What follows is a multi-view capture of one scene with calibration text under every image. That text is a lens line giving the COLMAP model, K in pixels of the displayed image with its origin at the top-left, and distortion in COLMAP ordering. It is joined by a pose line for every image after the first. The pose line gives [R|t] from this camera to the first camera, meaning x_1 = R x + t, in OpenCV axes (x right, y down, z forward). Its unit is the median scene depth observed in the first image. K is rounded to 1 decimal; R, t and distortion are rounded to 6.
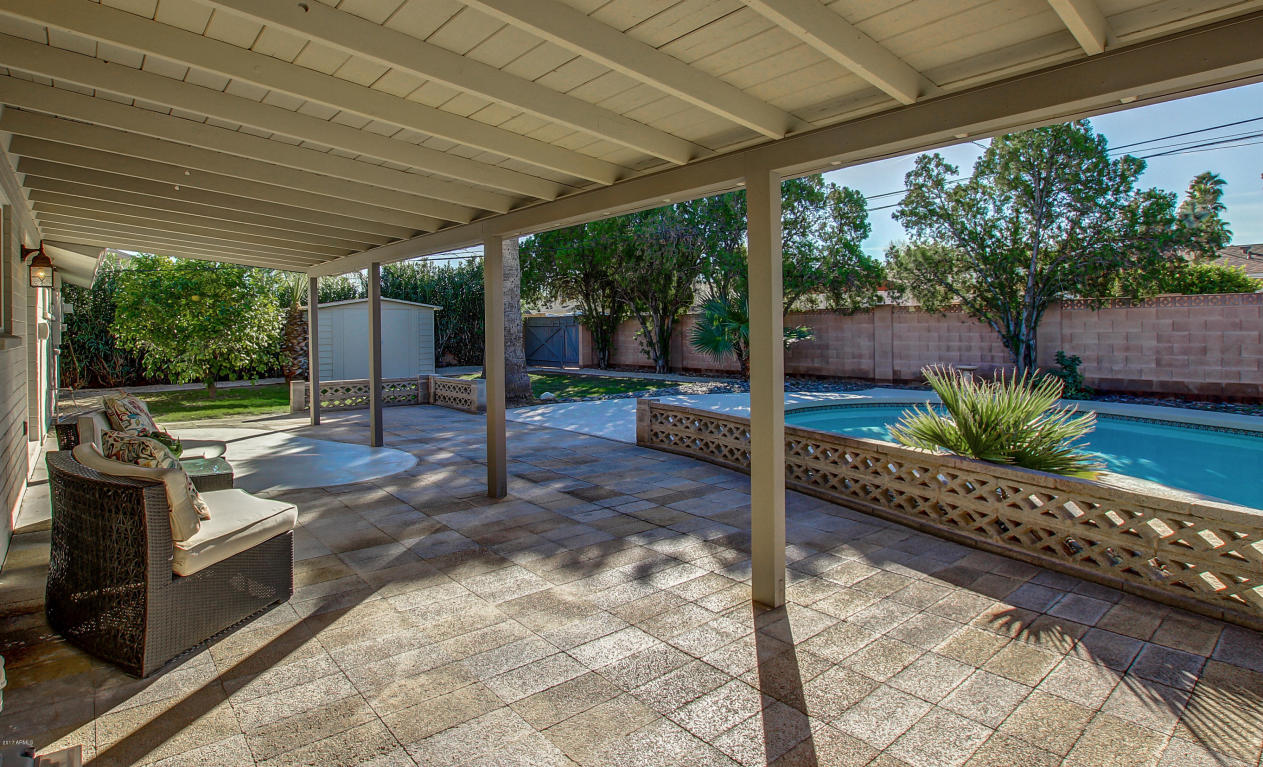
lens RADIAL K [[644.3, 0, 583.5], [0, 644.3, 322.3], [0, 0, 1]] dist [-0.038478, 0.001328]
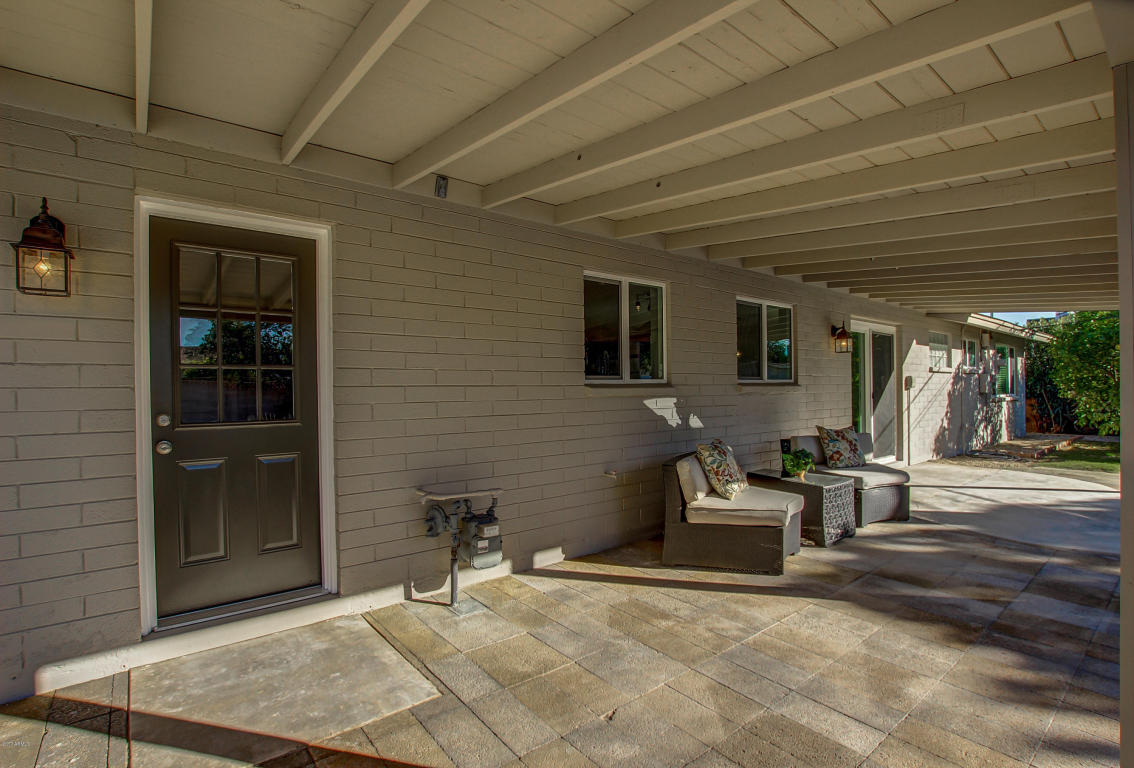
lens RADIAL K [[551.0, 0, 570.7], [0, 551.0, 392.4], [0, 0, 1]] dist [-0.016339, -0.000879]
pose [[0.007492, 0.015332, -0.999854, 0.693720], [0.016600, 0.999743, 0.015454, 0.012599], [0.999834, -0.016714, 0.007236, 0.529182]]
